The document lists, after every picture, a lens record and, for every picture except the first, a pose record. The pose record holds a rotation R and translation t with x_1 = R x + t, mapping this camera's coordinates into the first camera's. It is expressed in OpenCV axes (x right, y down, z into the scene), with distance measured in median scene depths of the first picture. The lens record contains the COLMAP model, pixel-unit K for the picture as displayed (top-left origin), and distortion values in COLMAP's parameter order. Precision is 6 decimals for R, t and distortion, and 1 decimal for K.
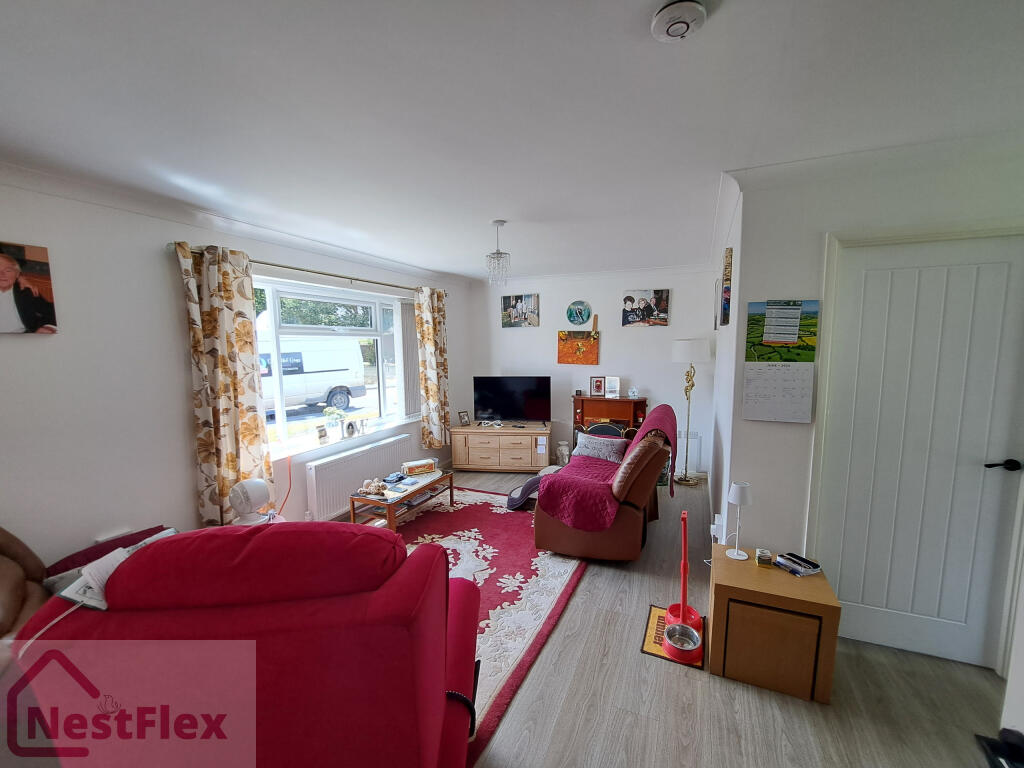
lens RADIAL K [[404.2, 0, 509.8], [0, 404.2, 386.7], [0, 0, 1]] dist [-0.018722, 0.000206]
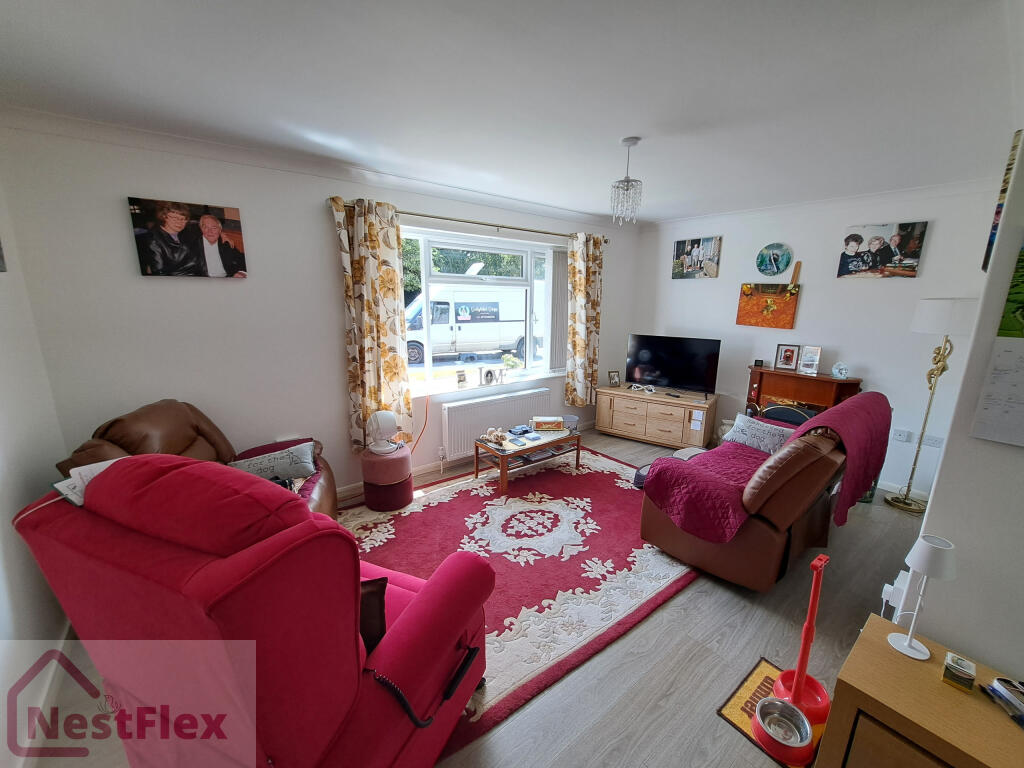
lens RADIAL K [[404.2, 0, 510.9], [0, 404.2, 386.1], [0, 0, 1]] dist [-0.018722, 0.000206]
pose [[0.890556, 0.121018, -0.438479, 0.165406], [-0.071771, 0.989269, 0.127265, -0.010866], [0.449175, -0.081866, 0.889685, 0.146632]]
